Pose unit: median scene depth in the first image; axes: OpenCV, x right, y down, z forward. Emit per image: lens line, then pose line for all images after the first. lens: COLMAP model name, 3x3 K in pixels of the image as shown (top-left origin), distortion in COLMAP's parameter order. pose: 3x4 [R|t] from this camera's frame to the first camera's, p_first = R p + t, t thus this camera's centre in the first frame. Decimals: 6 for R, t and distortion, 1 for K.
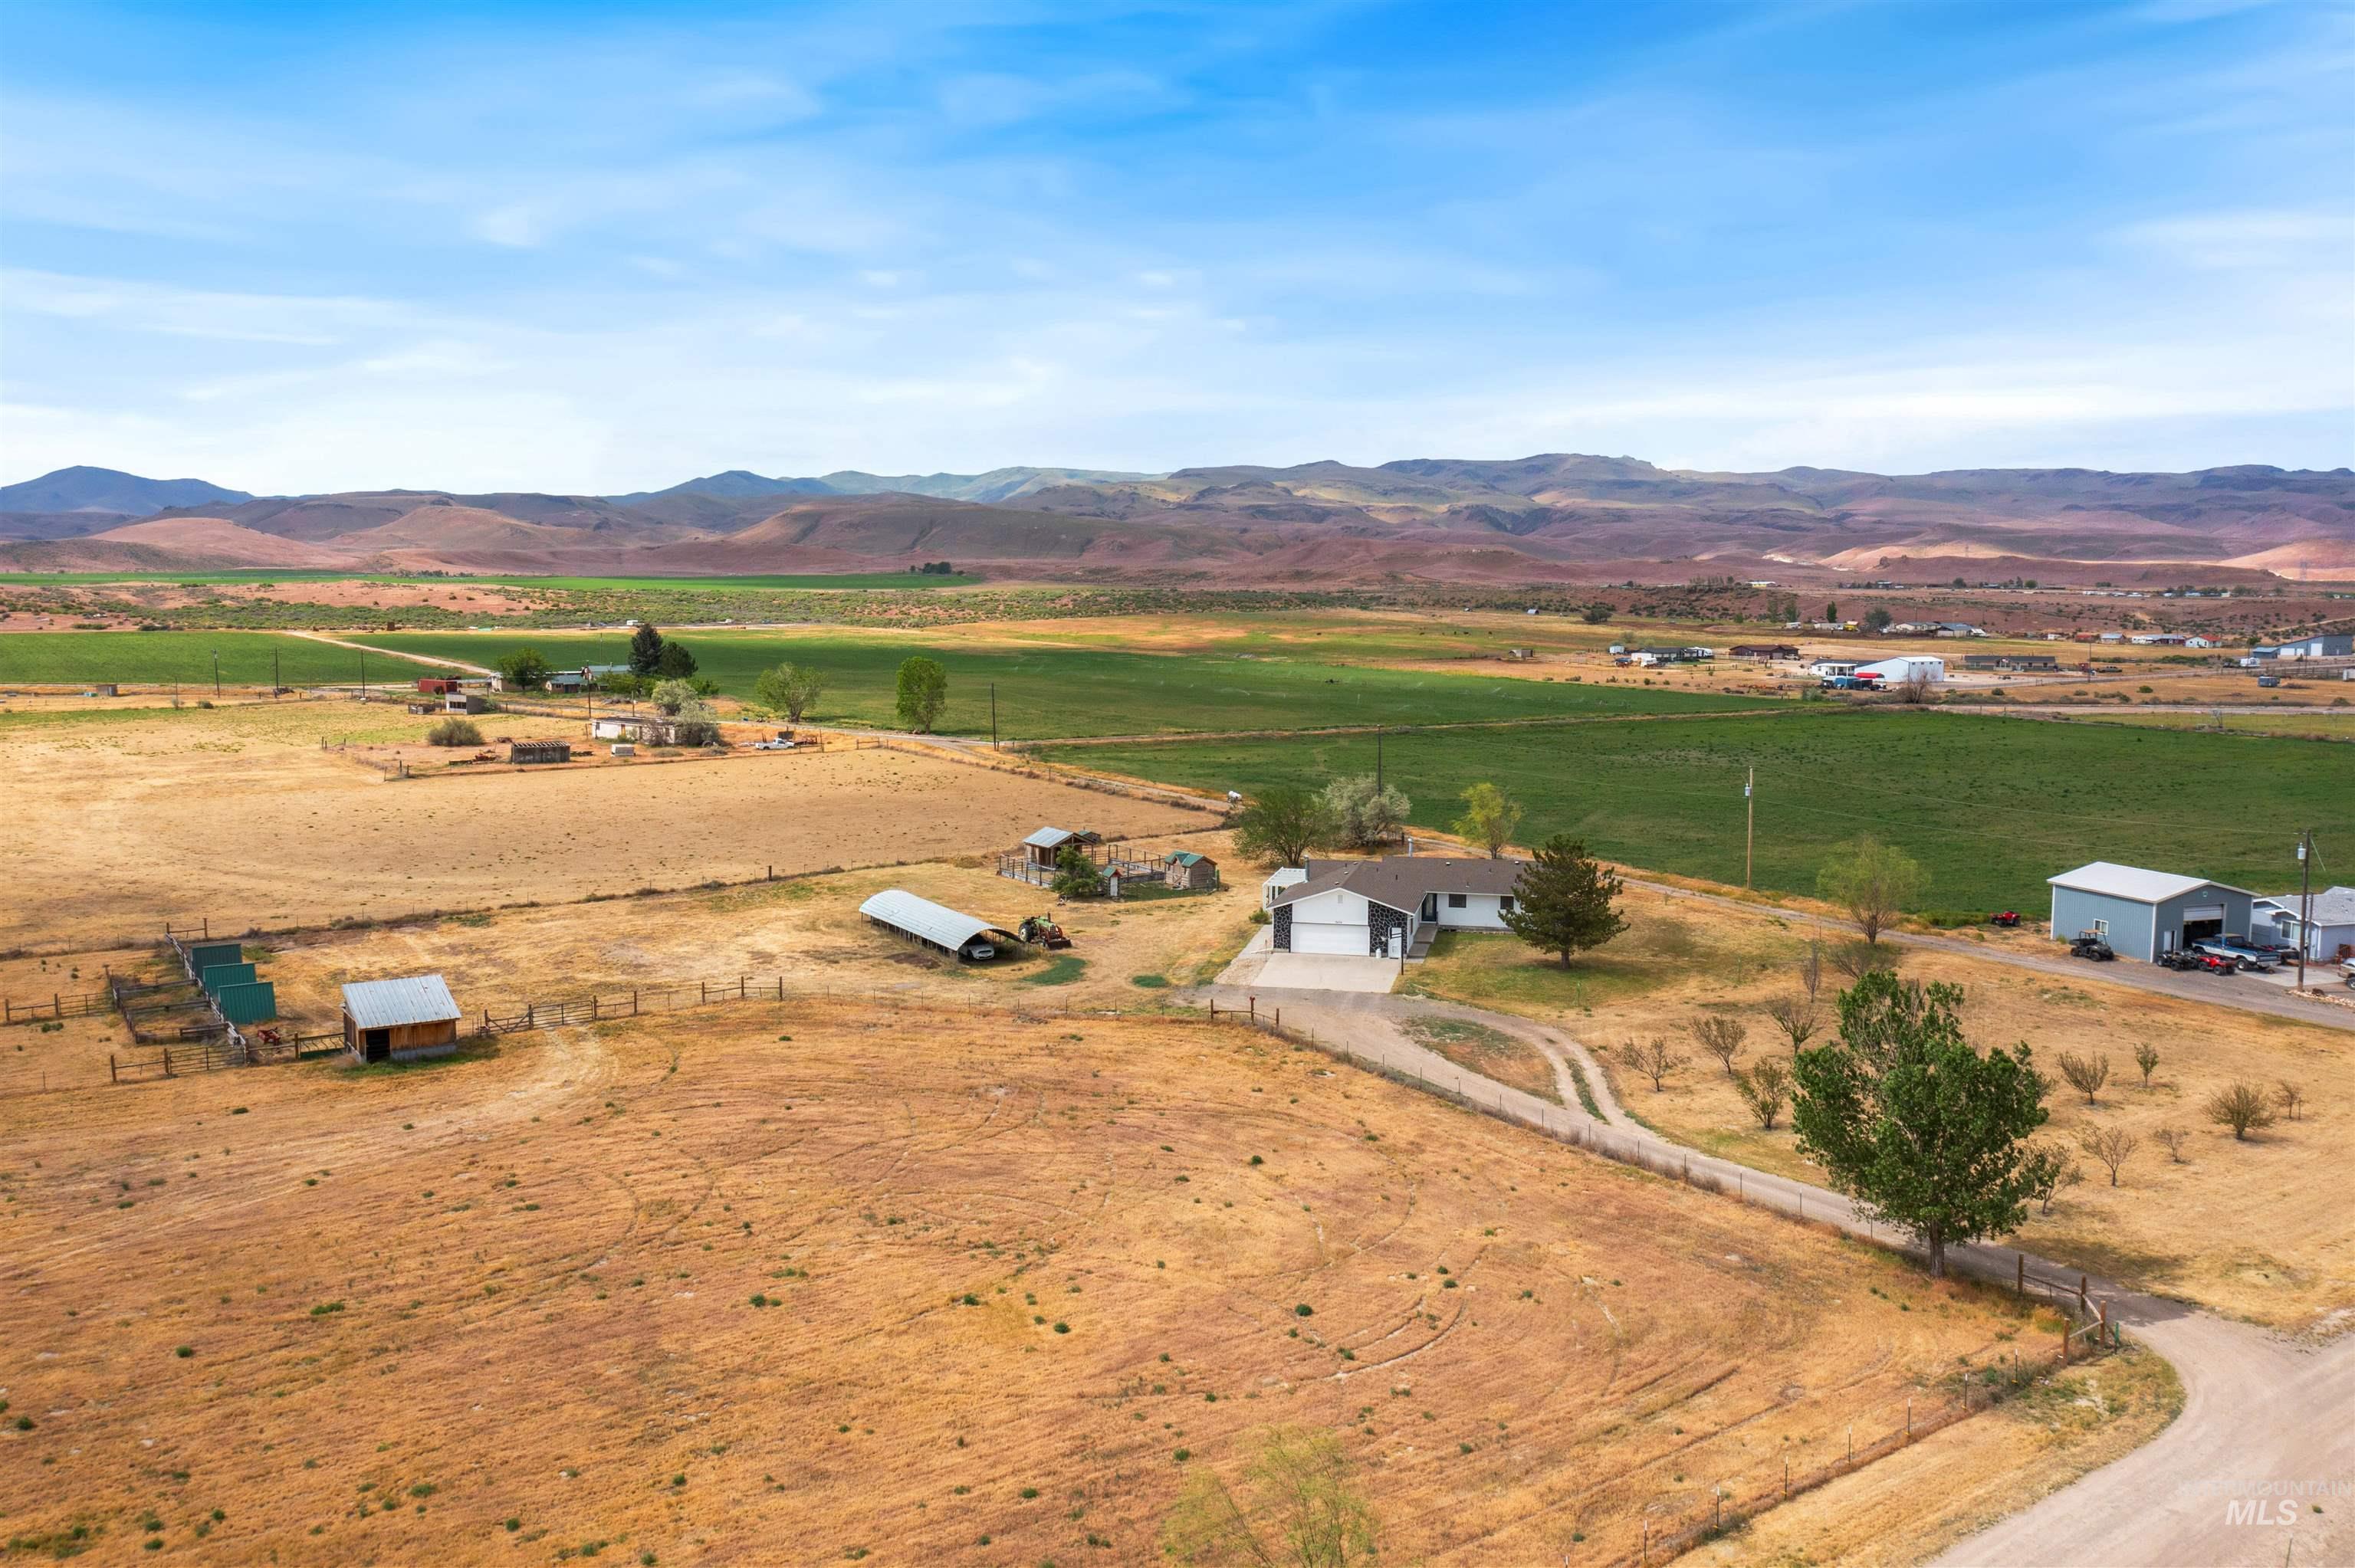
lens RADIAL K [[1842.2, 0, 1177.5], [0, 1842.2, 666.3], [0, 0, 1]] dist [-0.026949, 0.004092]
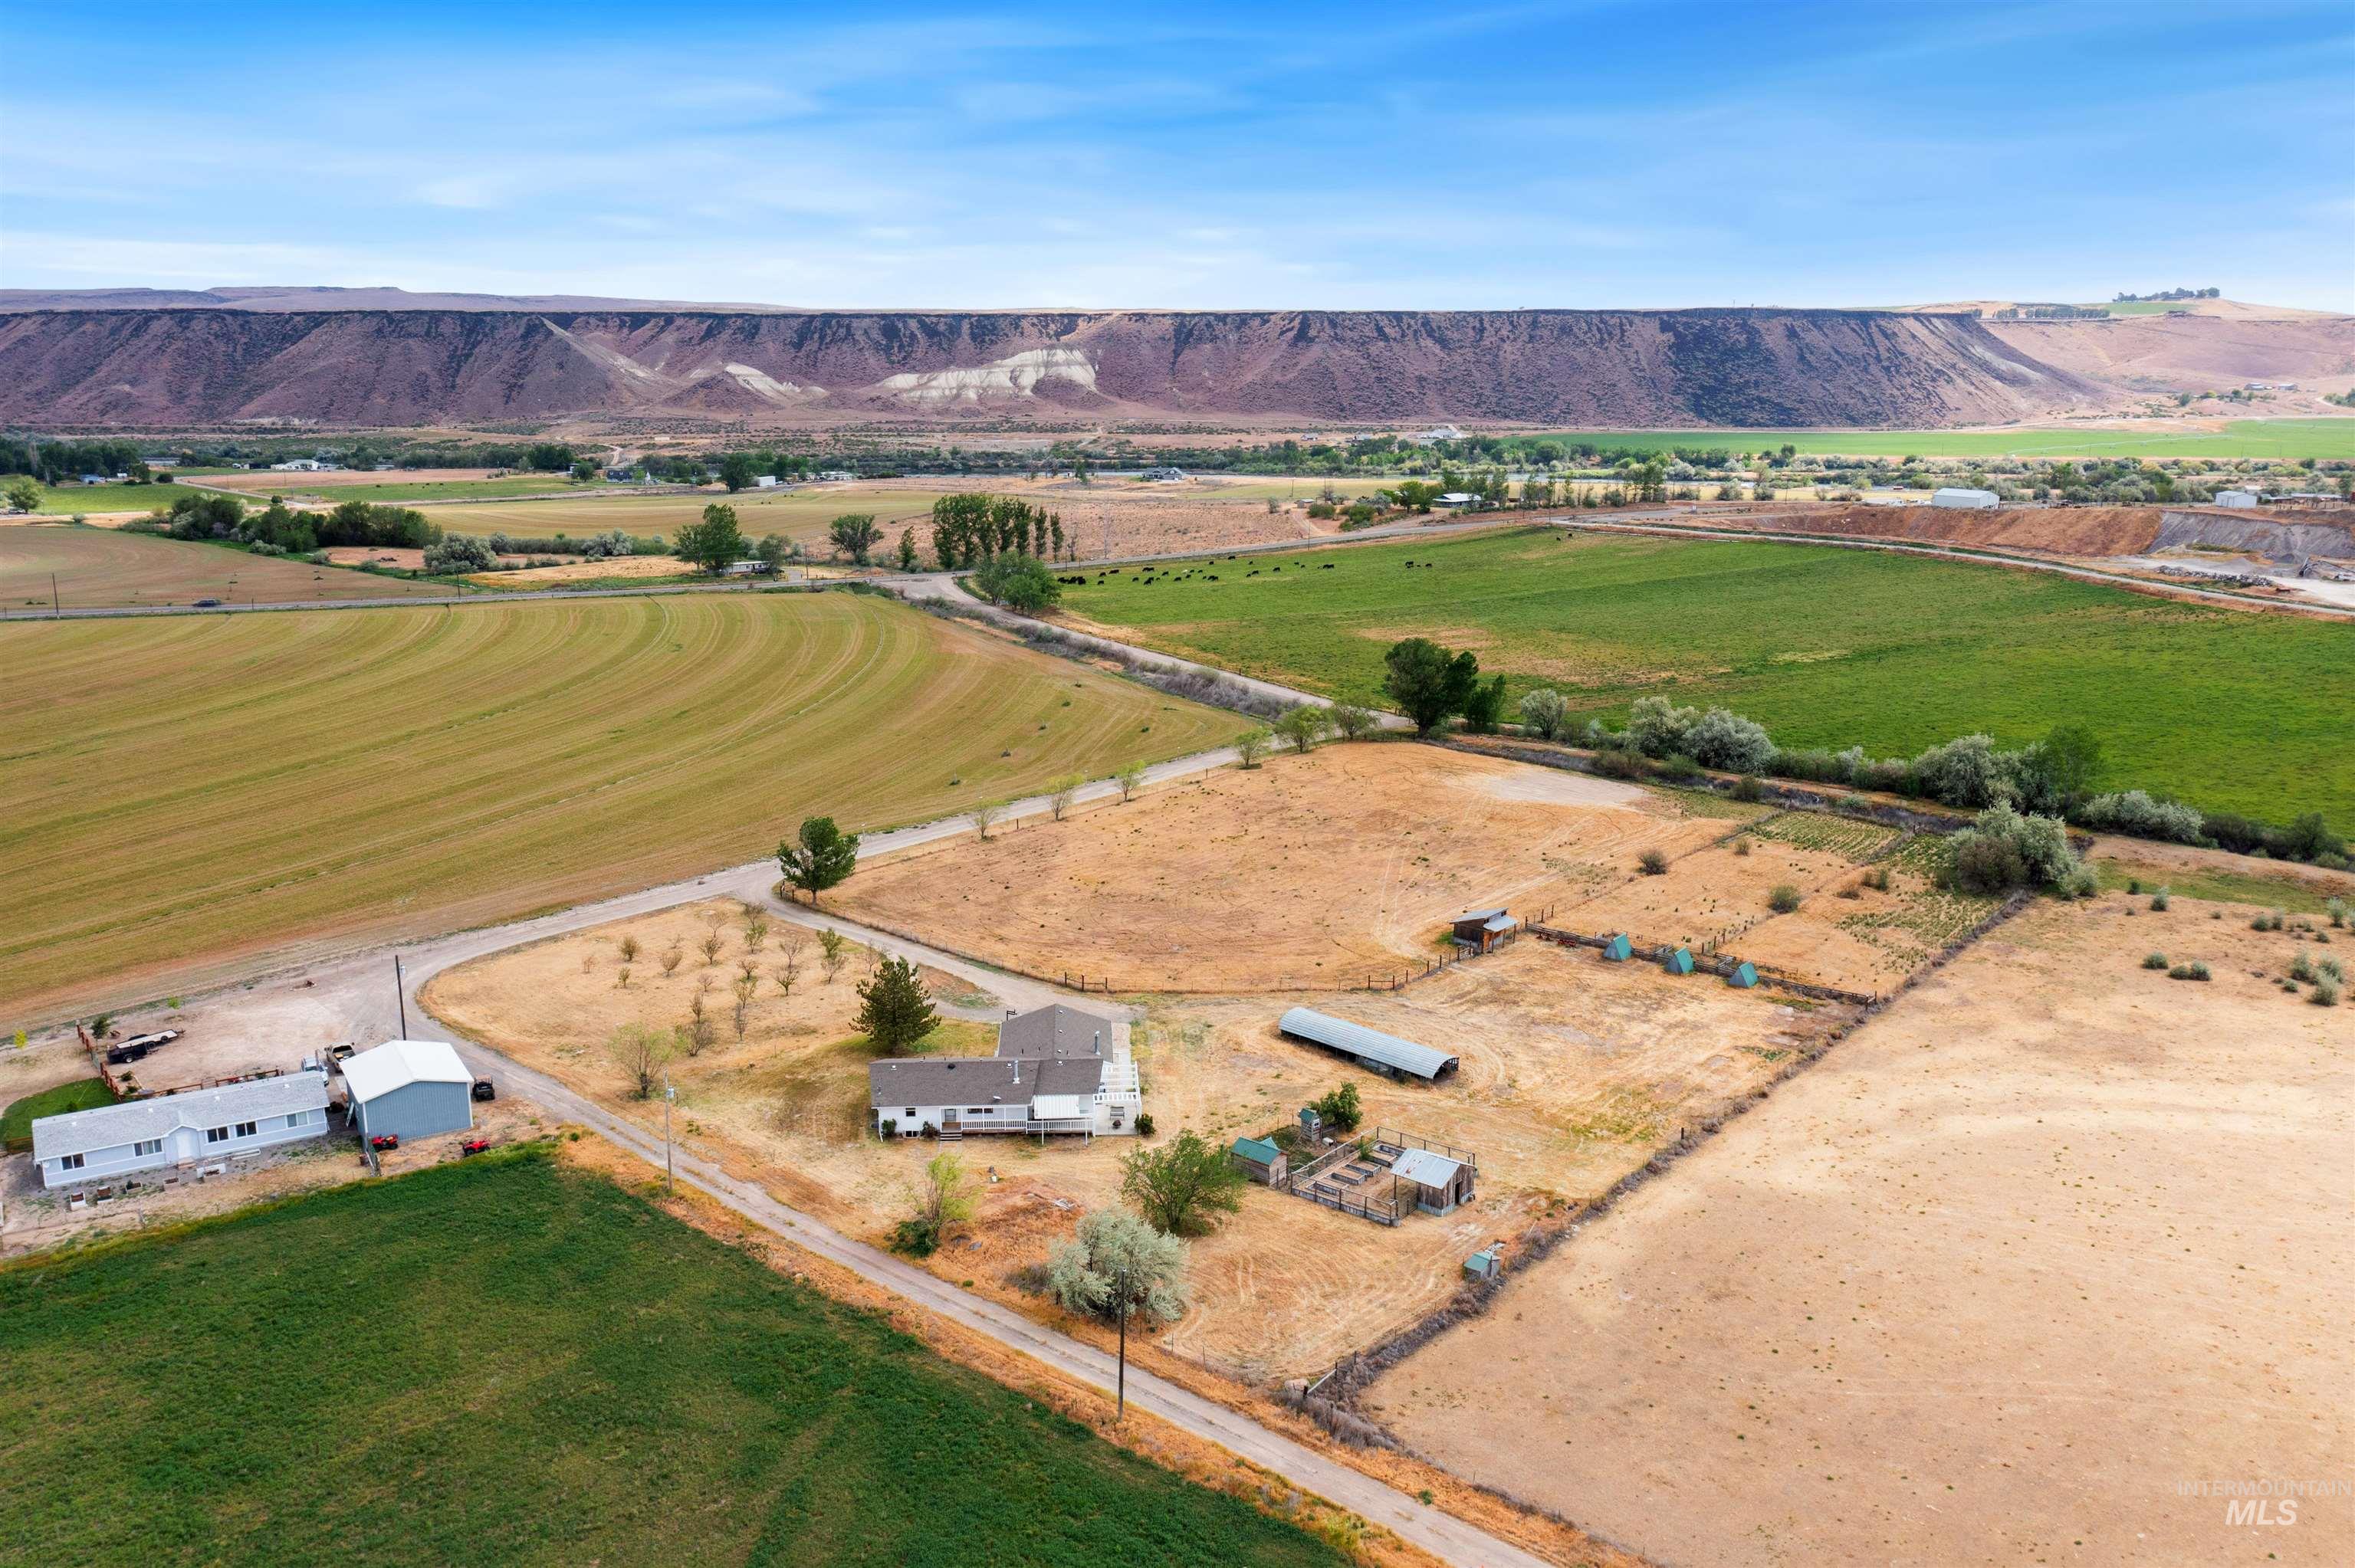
lens RADIAL K [[1829.8, 0, 1190.8], [0, 1829.8, 750.3], [0, 0, 1]] dist [-0.025372, 0.002460]
pose [[-0.958364, 0.052732, -0.280639, 0.268321], [-0.017733, 0.969914, 0.242802, -0.289565], [0.284999, 0.237670, -0.928595, 1.649779]]
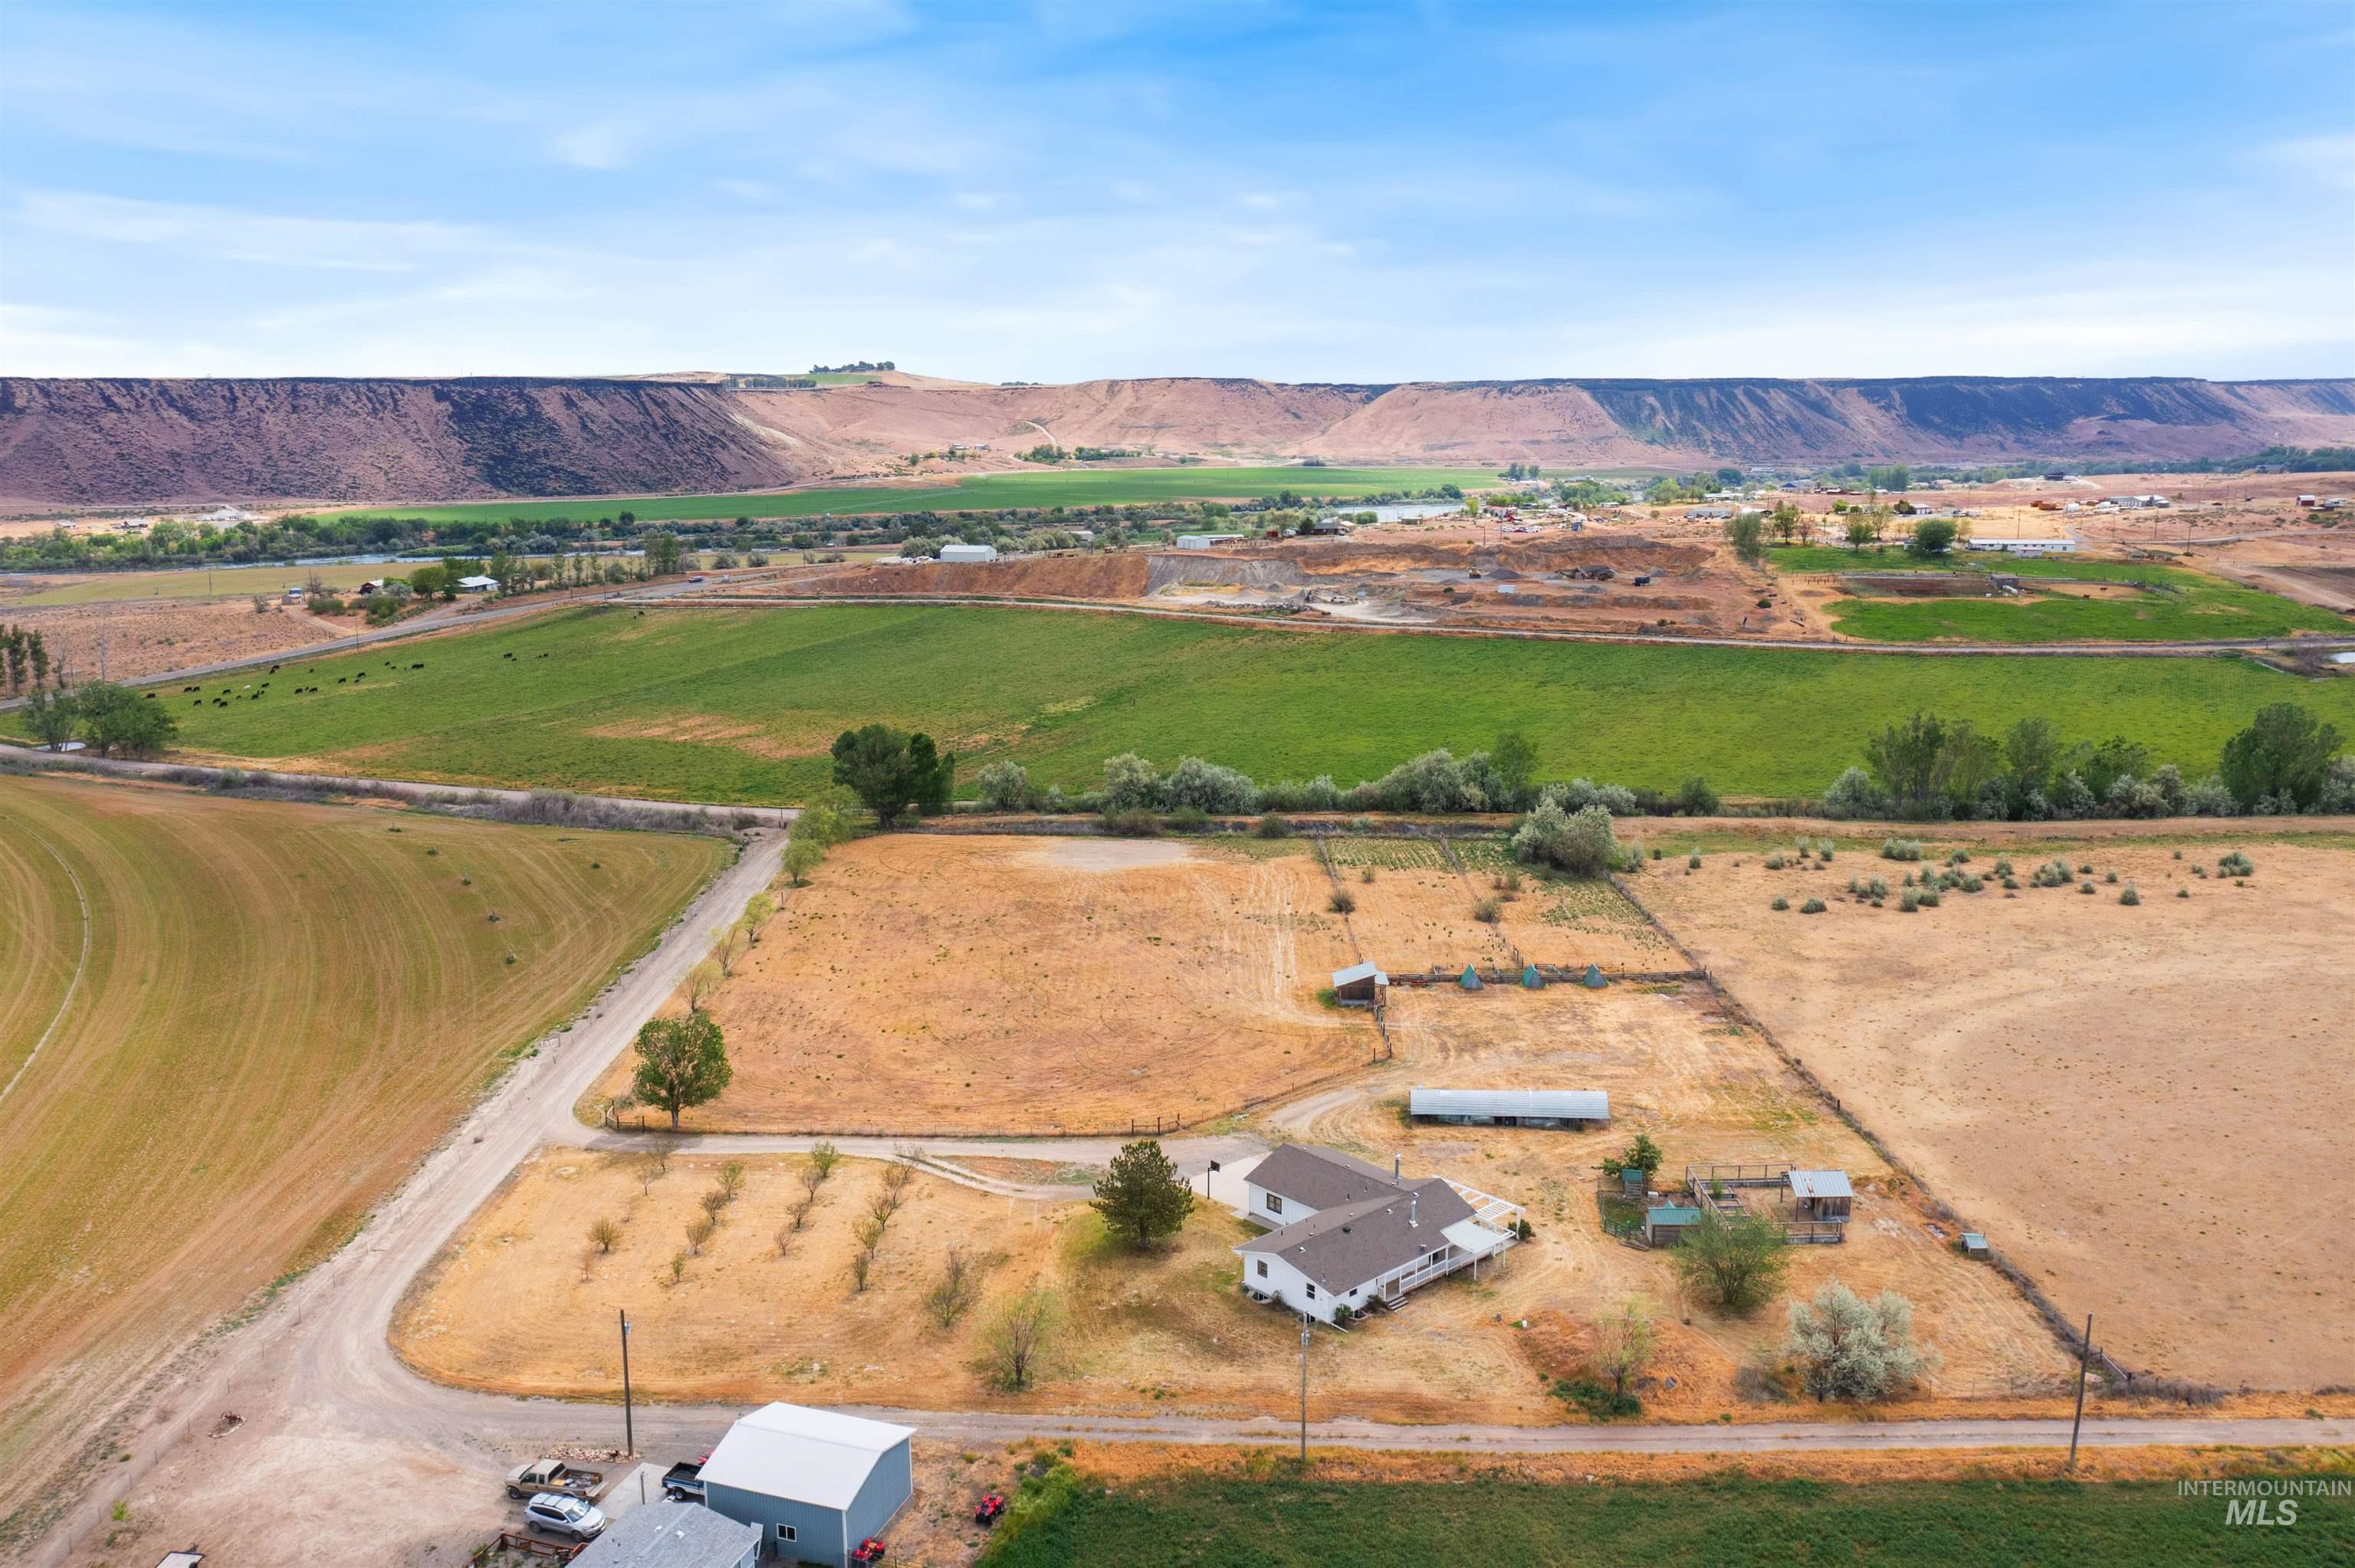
lens RADIAL K [[1807.3, 0, 1177.5], [0, 1807.3, 784.0], [0, 0, 1]] dist [-0.026446, 0.003986]
pose [[-0.558560, 0.157110, -0.814449, 0.799362], [-0.031688, 0.977139, 0.210226, -0.273493], [0.828859, 0.143232, -0.540812, 1.150778]]
